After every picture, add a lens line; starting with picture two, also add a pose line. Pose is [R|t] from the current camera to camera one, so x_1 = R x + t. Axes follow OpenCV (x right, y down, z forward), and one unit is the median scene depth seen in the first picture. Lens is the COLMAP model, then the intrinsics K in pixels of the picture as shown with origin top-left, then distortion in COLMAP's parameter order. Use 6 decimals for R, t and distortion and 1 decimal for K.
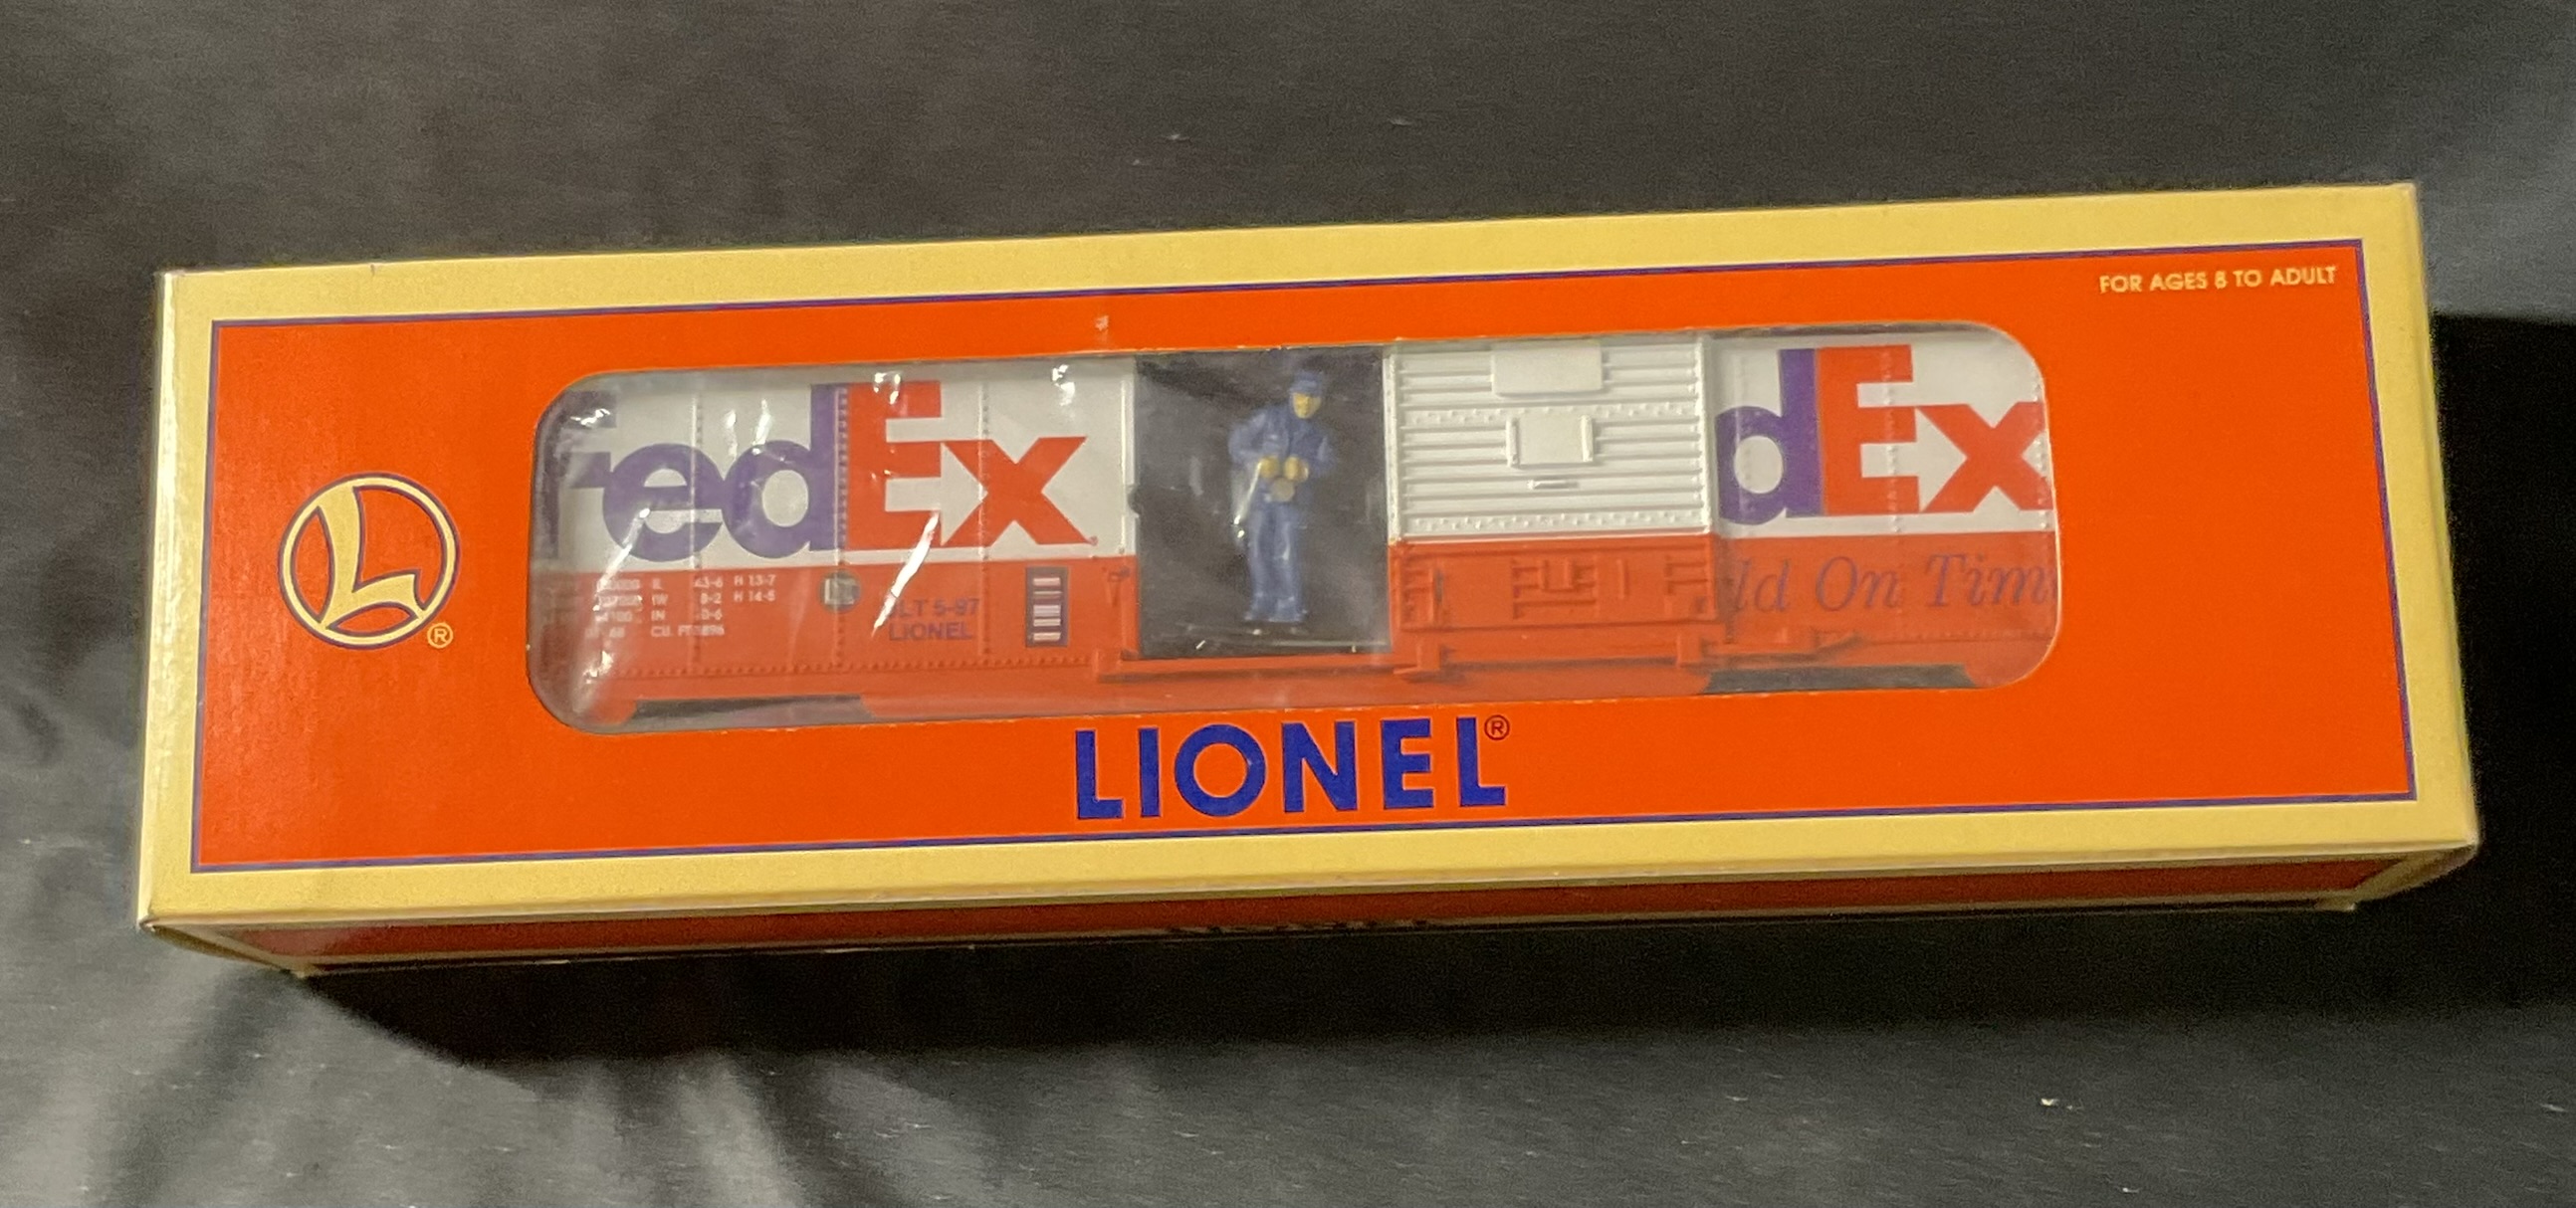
lens RADIAL K [[3512.9, 0, 1290.8], [0, 3512.9, 550.5], [0, 0, 1]] dist [0.059241, 0.042219]
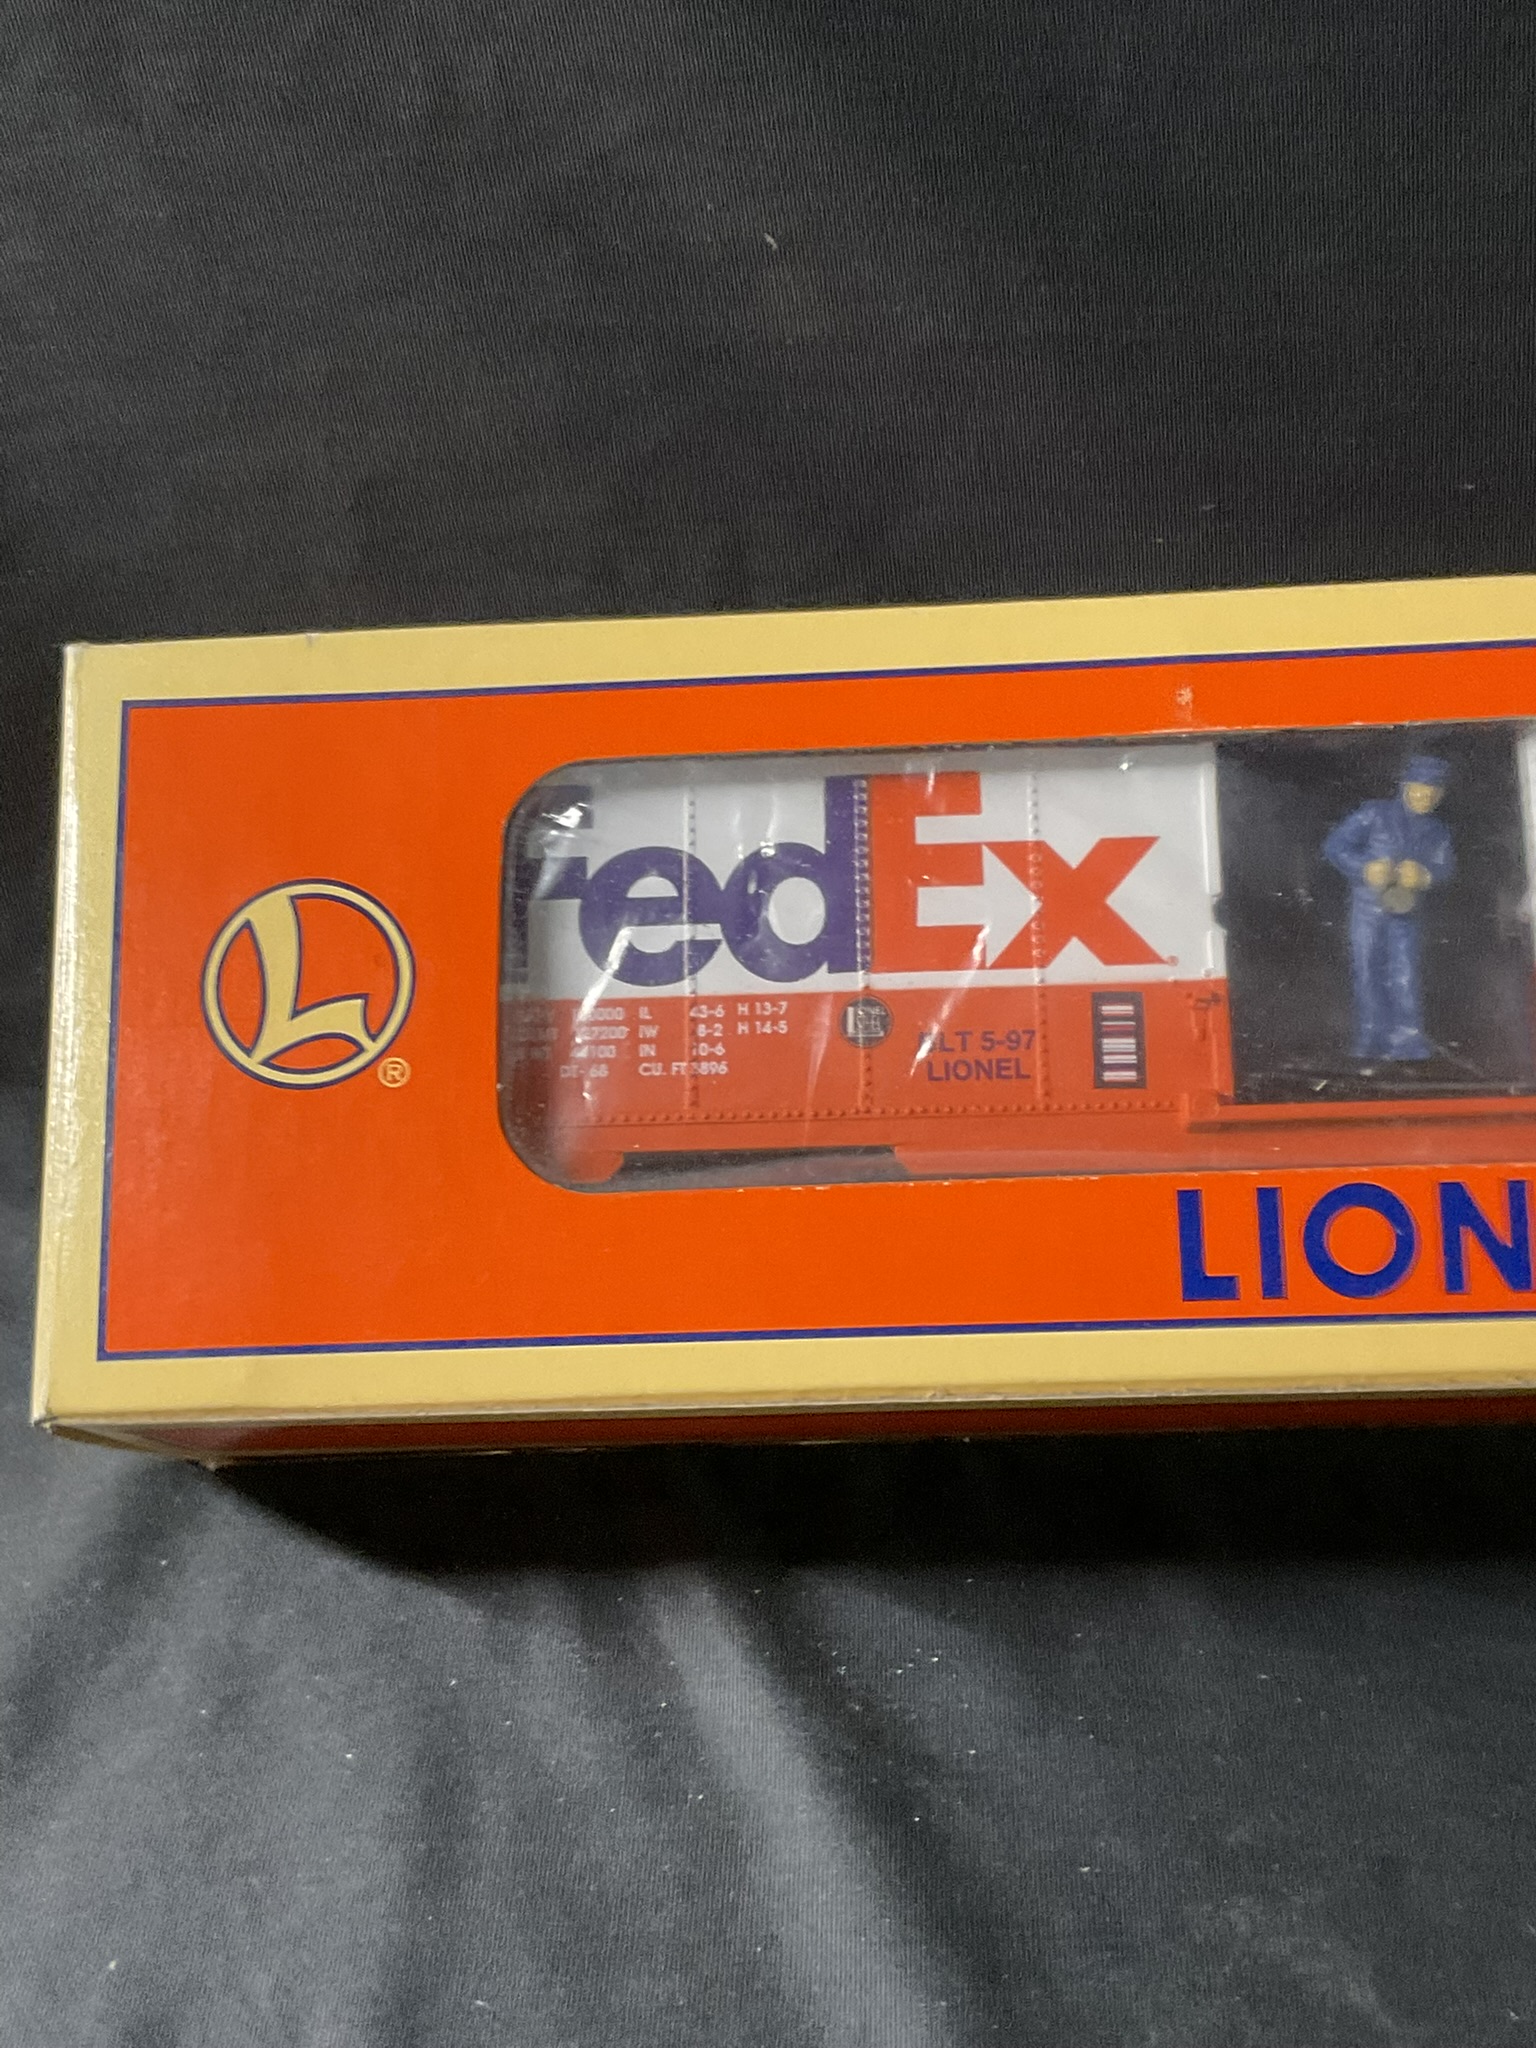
lens RADIAL K [[2623.8, 0, 768.0], [0, 2623.8, 1024.0], [0, 0, 1]] dist [0.093074, -0.002942]
pose [[0.999349, 0.000138, -0.036073, -0.129725], [-0.000765, 0.999849, -0.017353, 0.023117], [0.036065, 0.017370, 0.999198, 0.381289]]
